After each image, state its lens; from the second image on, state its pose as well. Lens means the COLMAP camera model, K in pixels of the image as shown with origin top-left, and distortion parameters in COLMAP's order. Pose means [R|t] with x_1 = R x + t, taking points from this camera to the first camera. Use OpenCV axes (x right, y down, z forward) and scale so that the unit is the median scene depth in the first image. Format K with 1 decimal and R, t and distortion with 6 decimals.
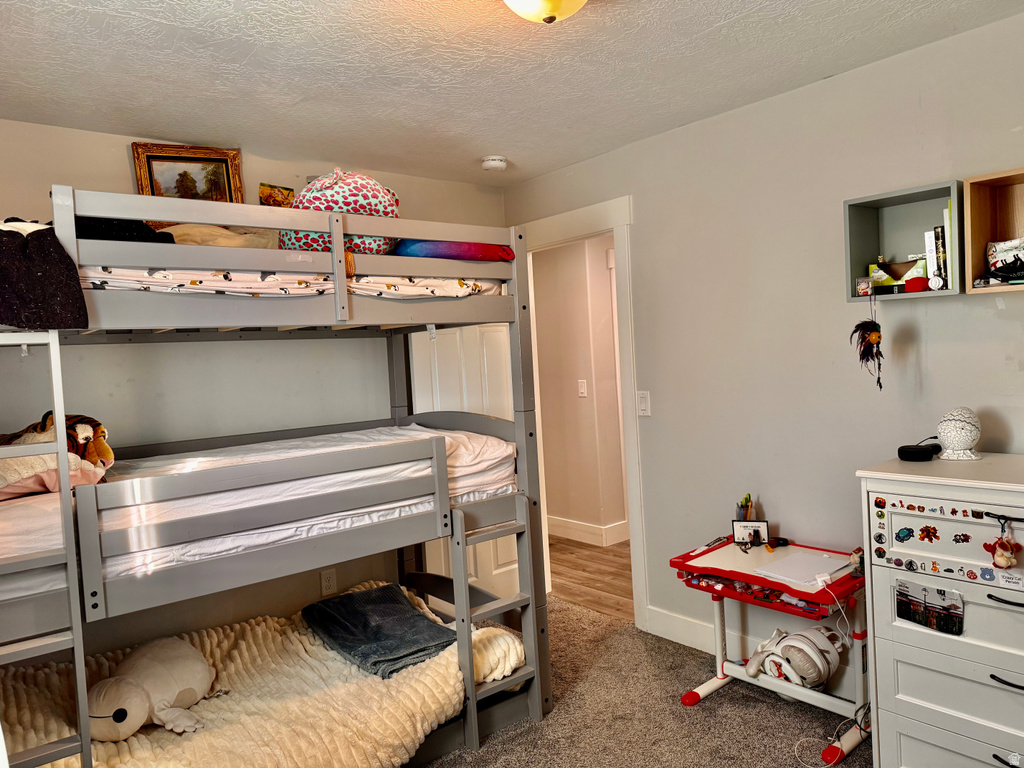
lens RADIAL K [[710.1, 0, 510.0], [0, 710.1, 377.6], [0, 0, 1]] dist [0.059452, -0.005176]
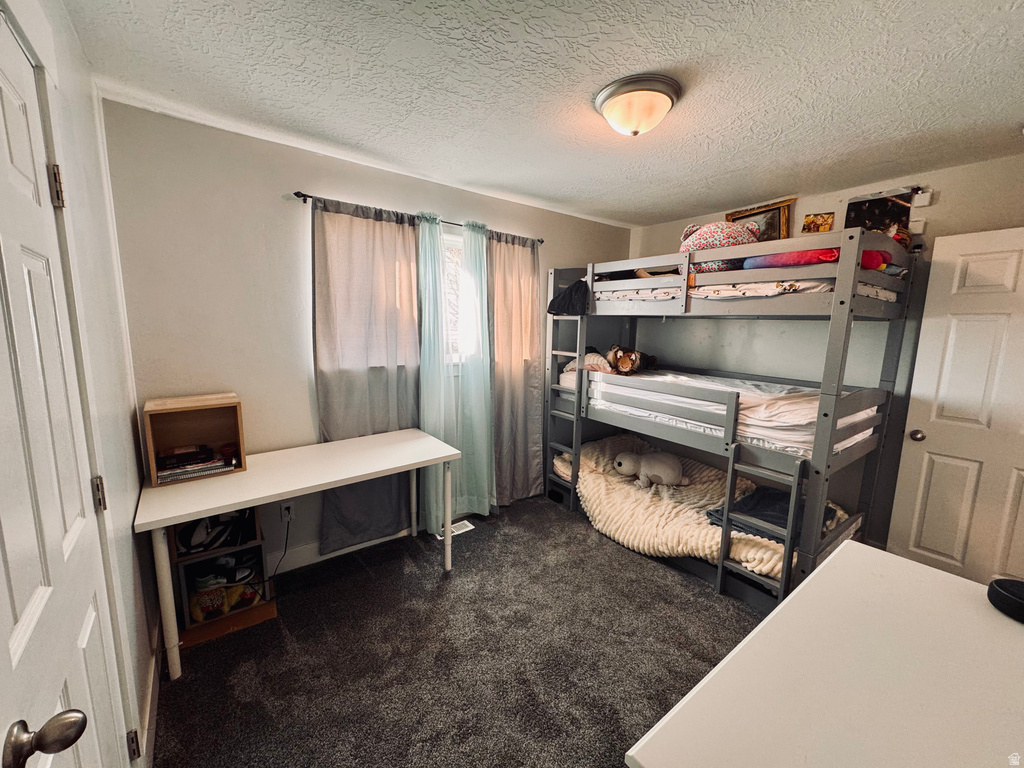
lens RADIAL K [[412.8, 0, 510.3], [0, 412.8, 388.2], [0, 0, 1]] dist [-0.001502, -0.000155]
pose [[-0.038380, 0.205060, -0.977997, 0.791782], [-0.061116, 0.976404, 0.207125, -0.078784], [0.997392, 0.067721, -0.024942, 0.567371]]
